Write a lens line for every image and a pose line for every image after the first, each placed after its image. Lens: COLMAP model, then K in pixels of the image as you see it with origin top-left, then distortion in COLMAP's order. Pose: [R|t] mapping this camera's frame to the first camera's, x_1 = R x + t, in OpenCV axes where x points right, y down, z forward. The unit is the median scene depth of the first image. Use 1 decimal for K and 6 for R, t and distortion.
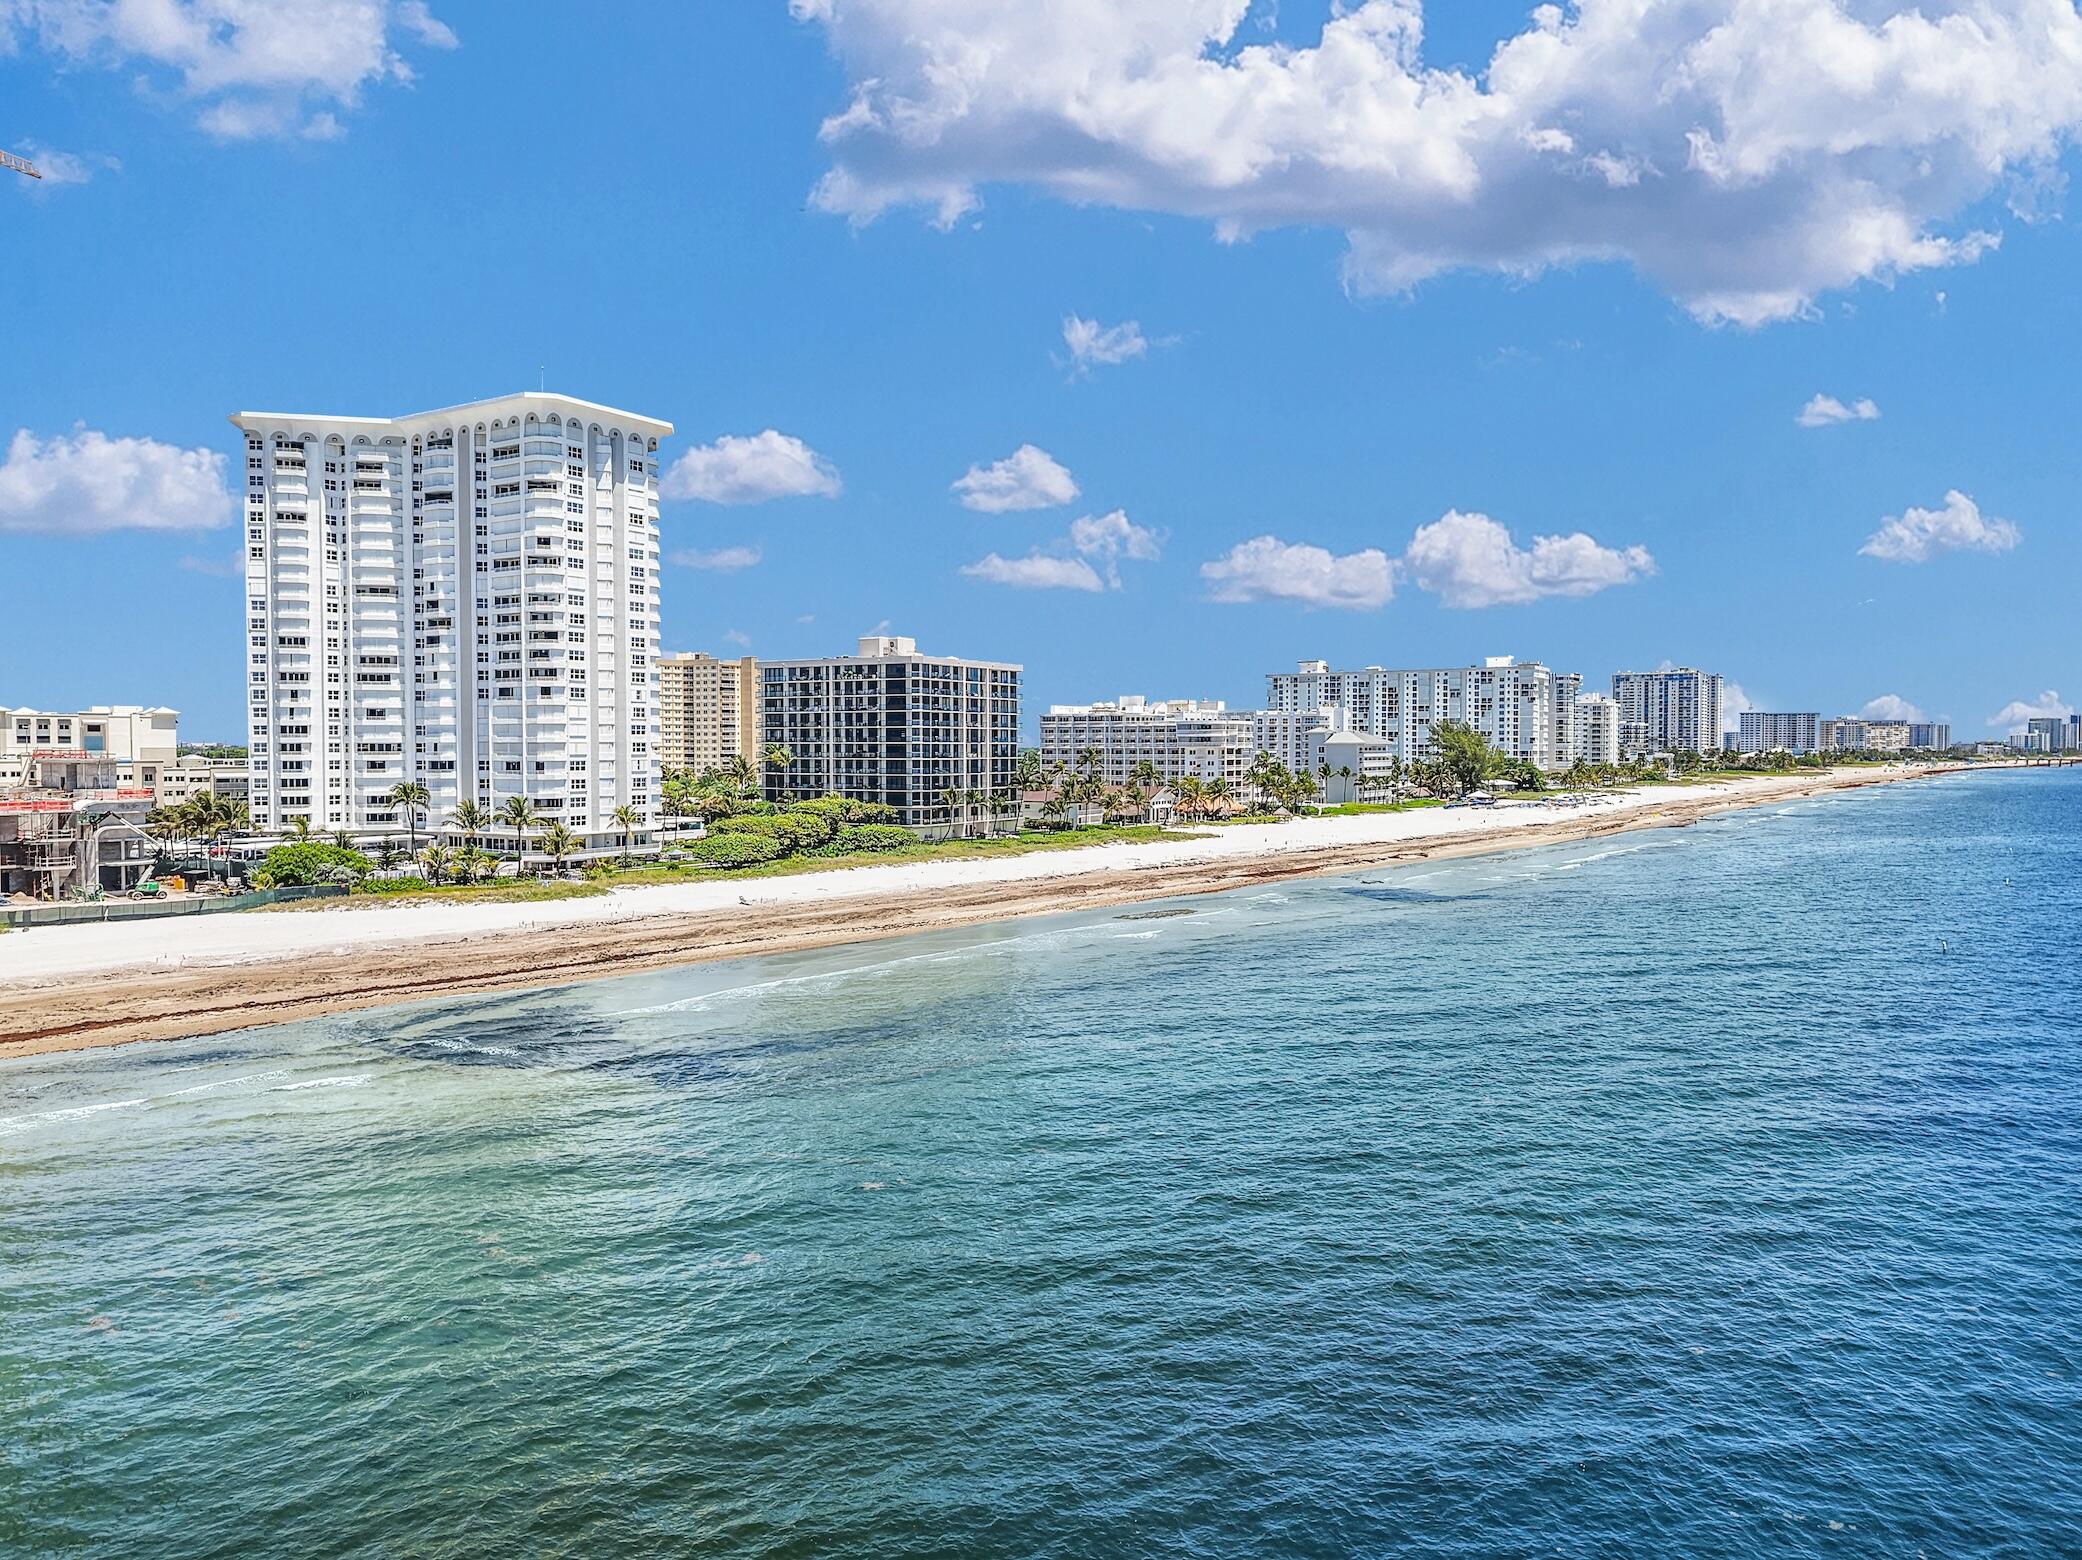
lens RADIAL K [[1402.9, 0, 1041.0], [0, 1402.9, 780.0], [0, 0, 1]] dist [0.011313, -0.012225]
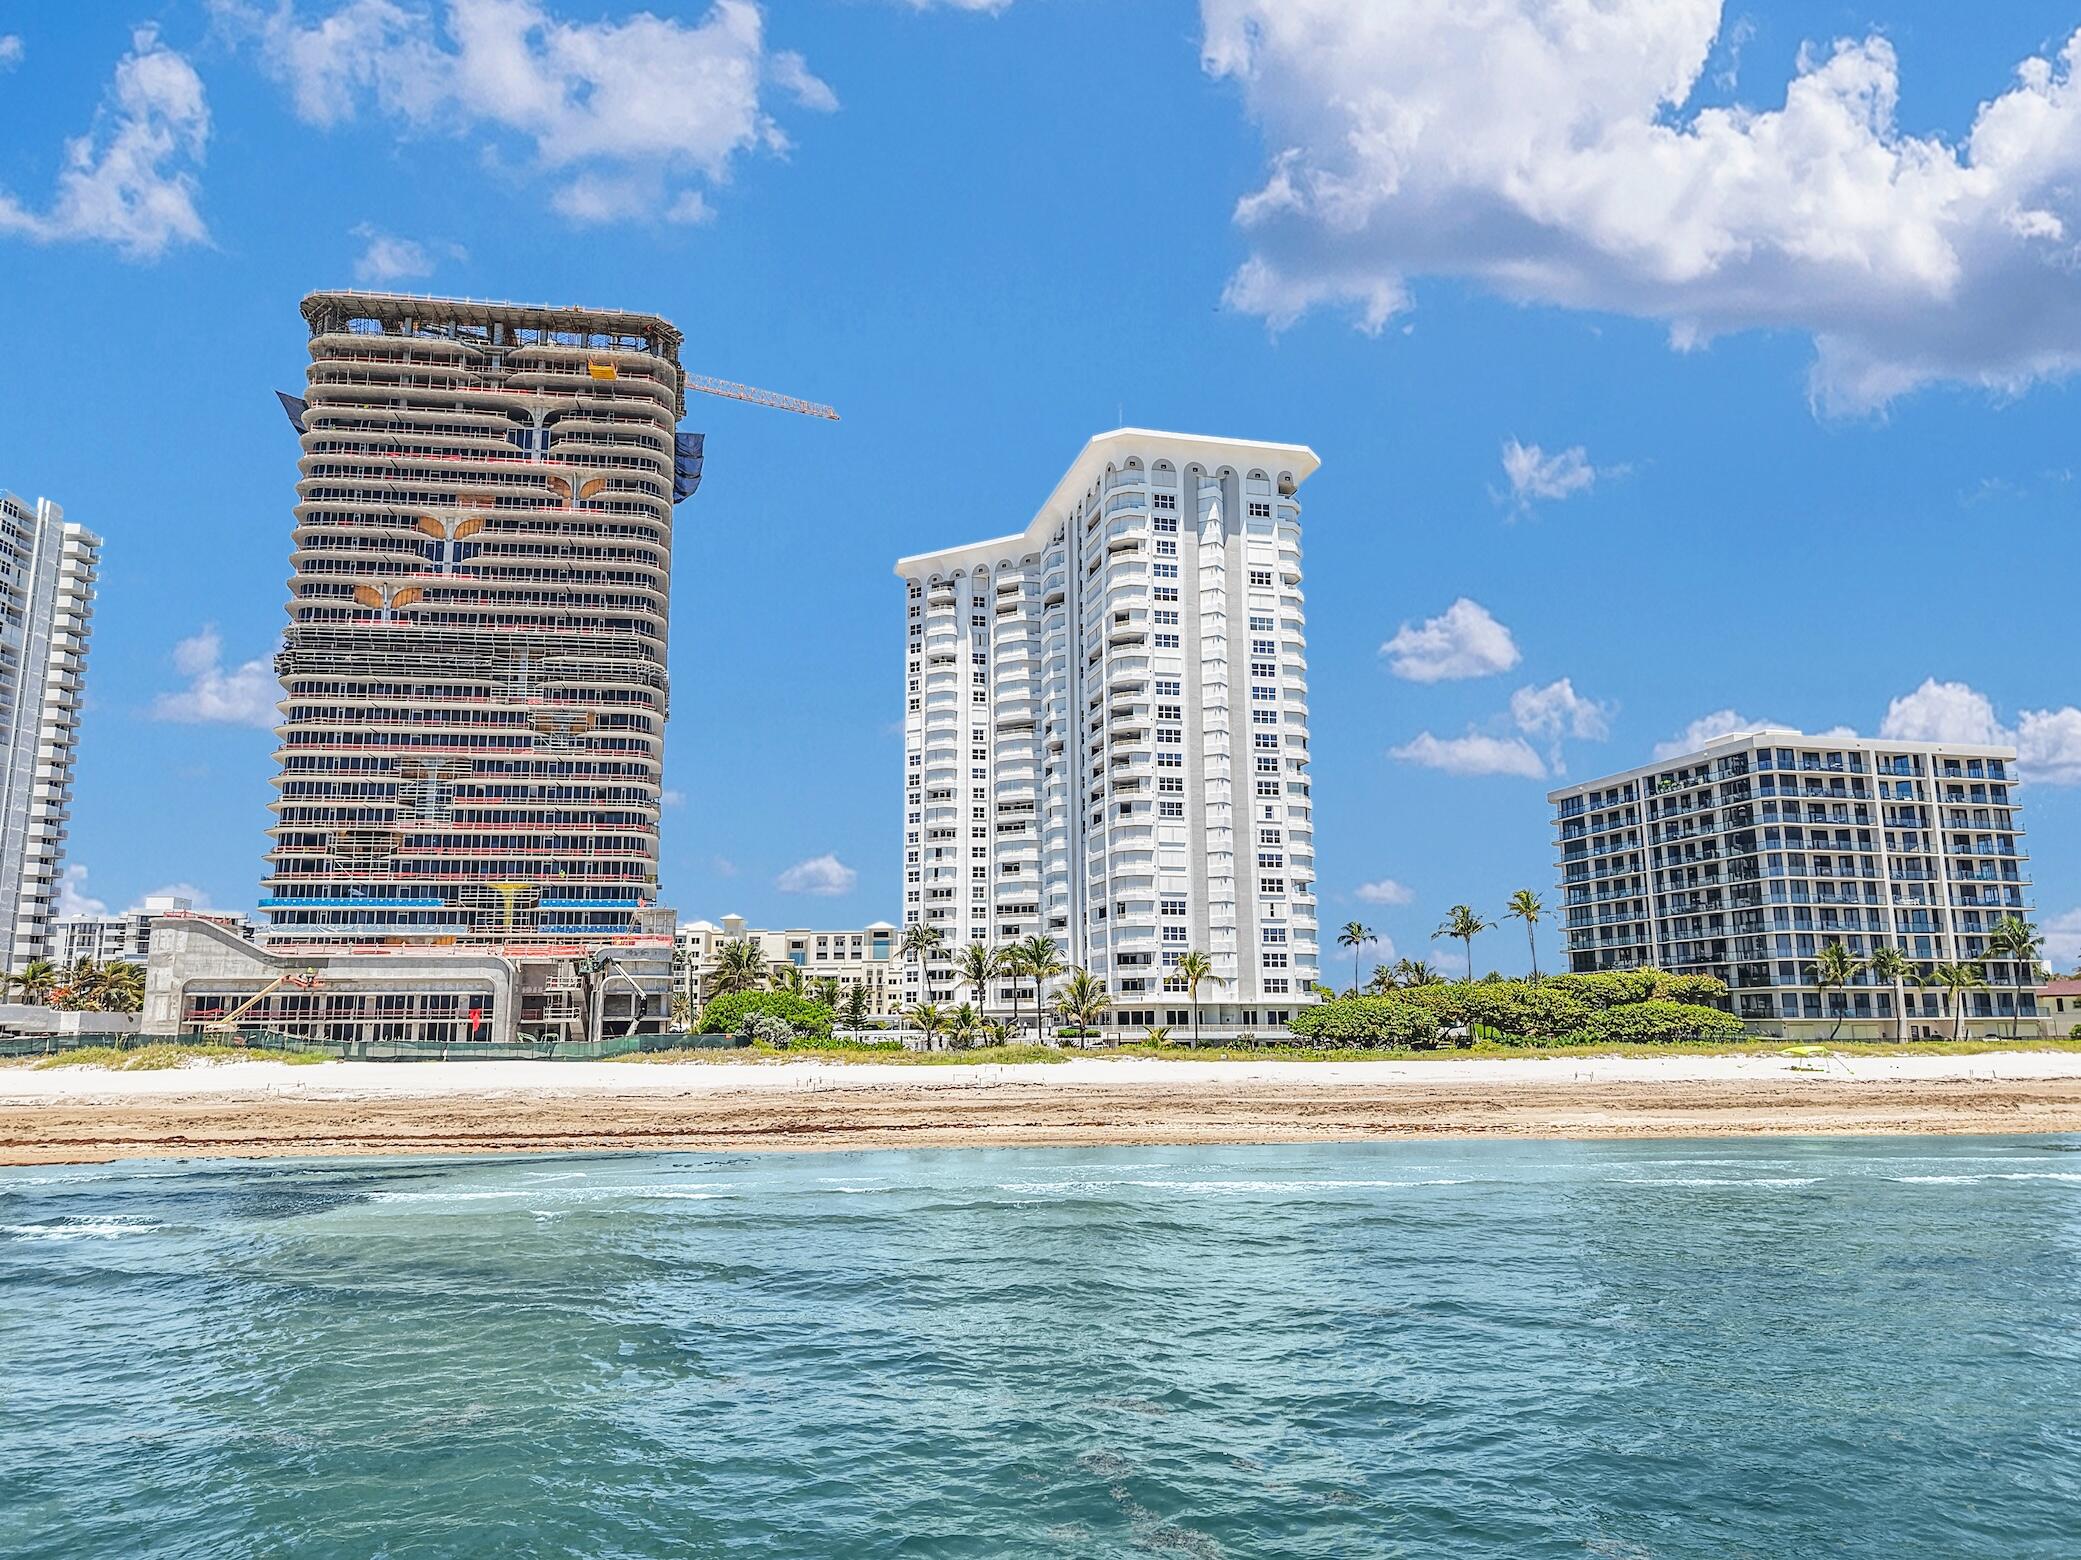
lens RADIAL K [[1411.9, 0, 990.9], [0, 1411.9, 783.5], [0, 0, 1]] dist [0.087798, -0.190971]
pose [[0.703861, -0.123584, -0.699505, 0.121276], [-0.020303, 0.980847, -0.193719, 0.068131], [0.710048, 0.150553, 0.687871, 0.402152]]
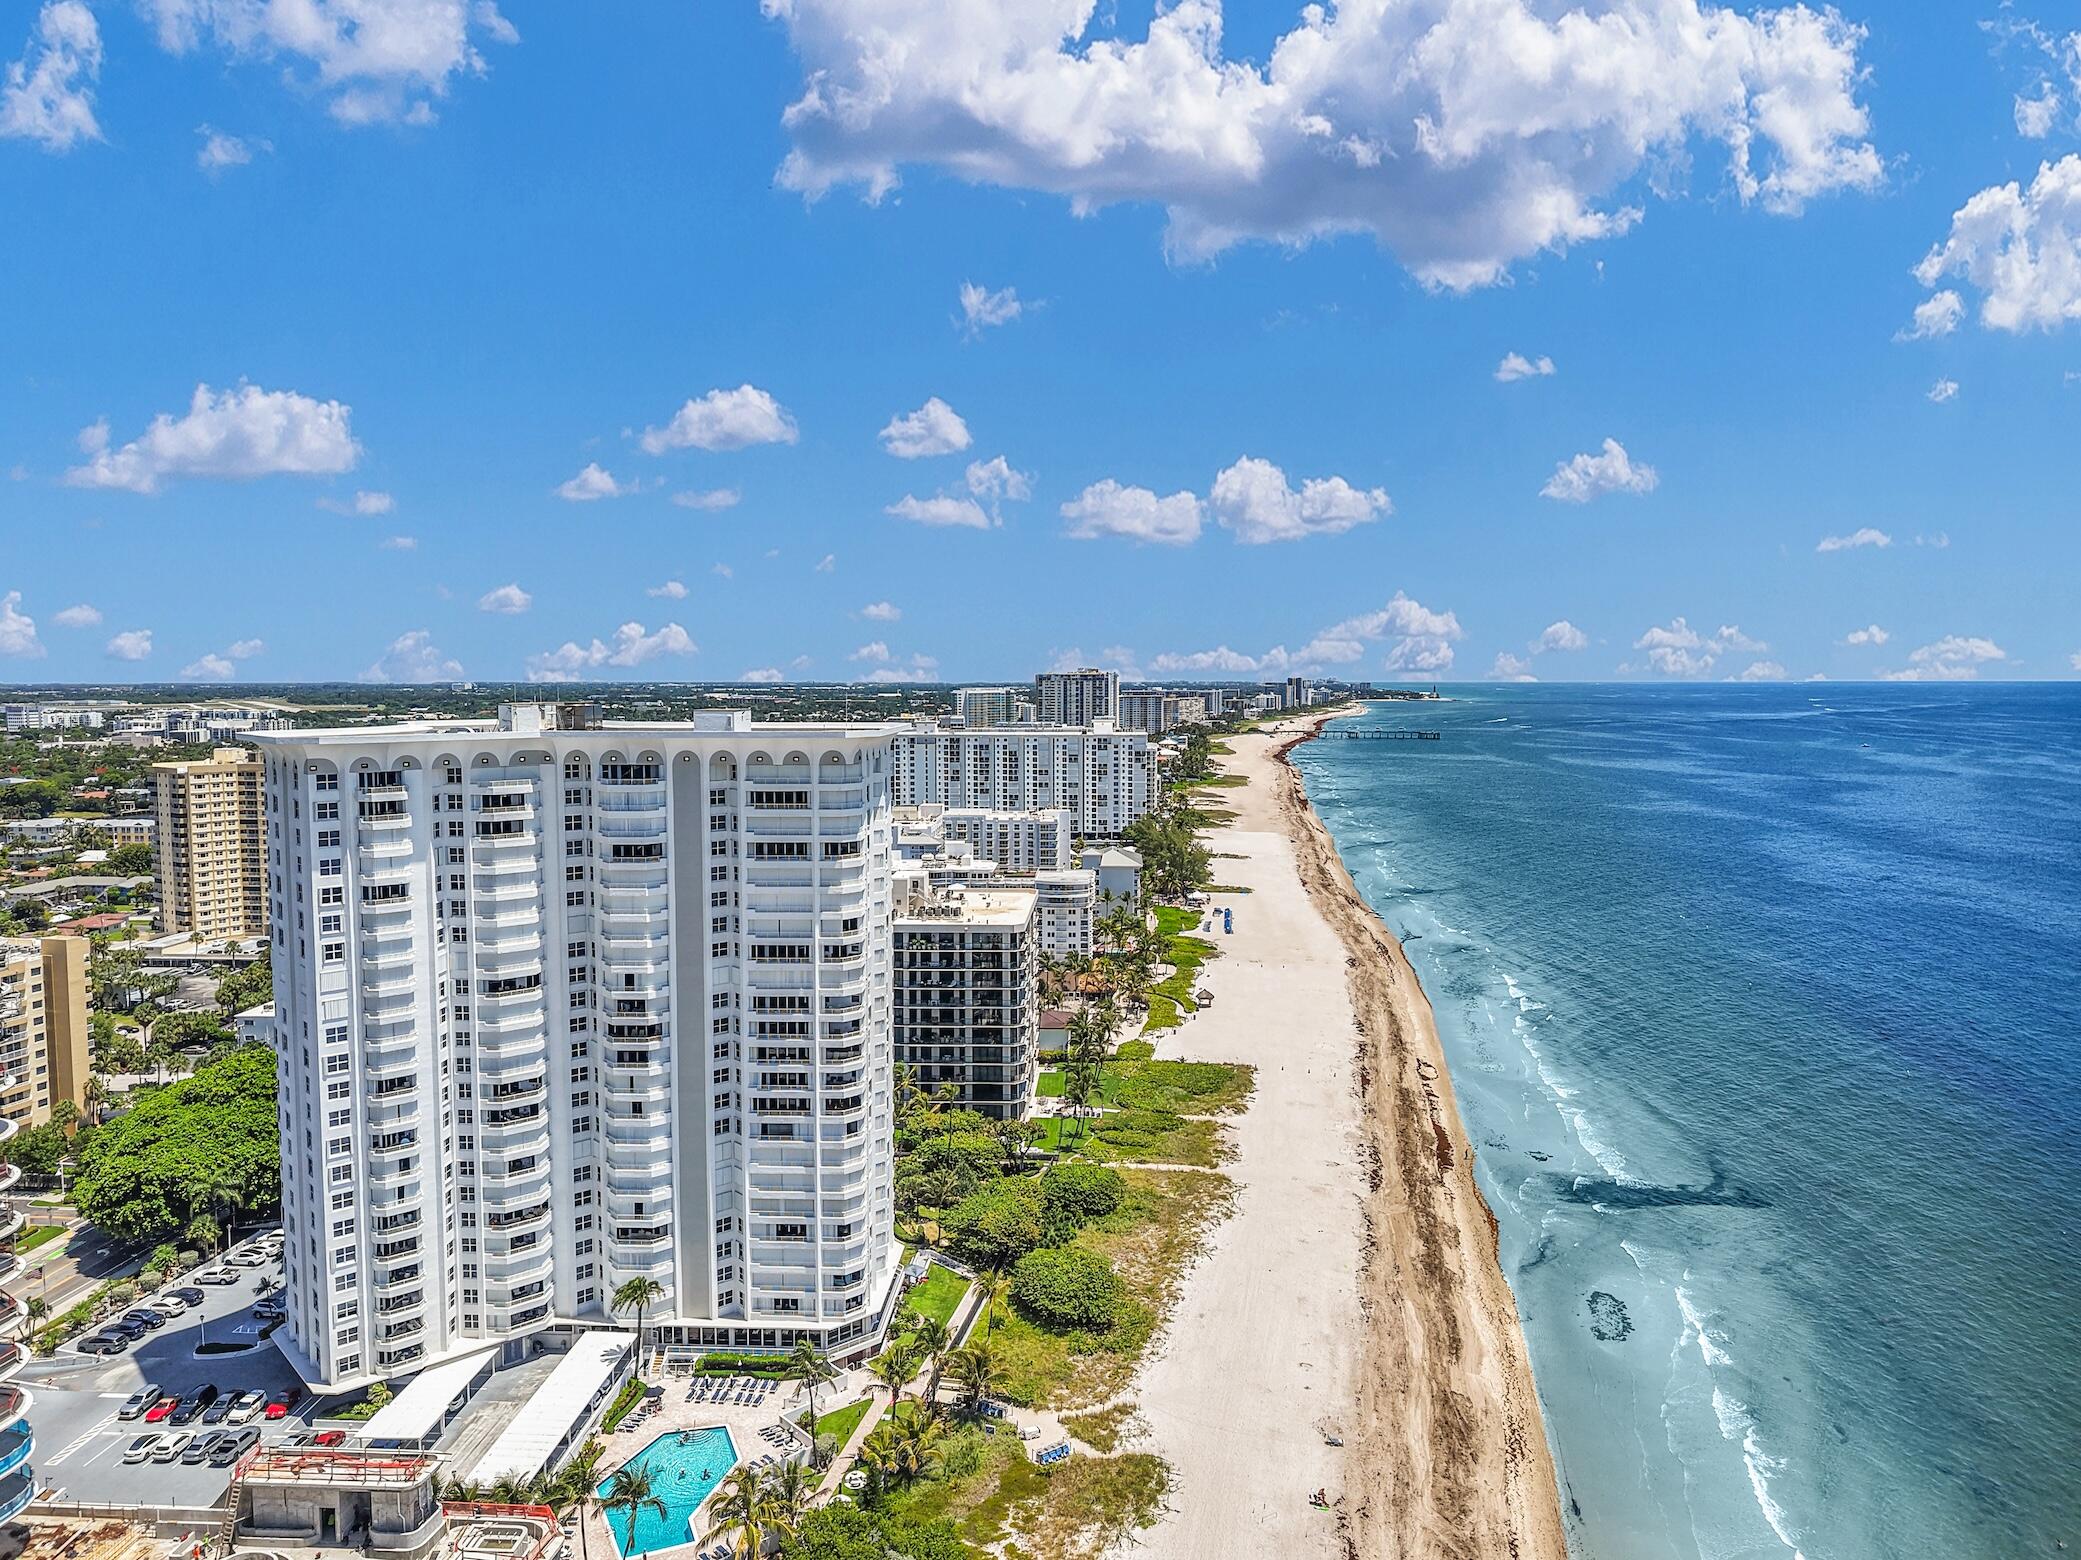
lens RADIAL K [[1402.2, 0, 1040.5], [0, 1402.2, 780.0], [0, 0, 1]] dist [0.011313, -0.012225]
pose [[0.875985, -0.037603, 0.480871, -0.577260], [0.013302, 0.998461, 0.053847, -0.266743], [-0.482155, -0.040772, 0.875136, 0.302945]]
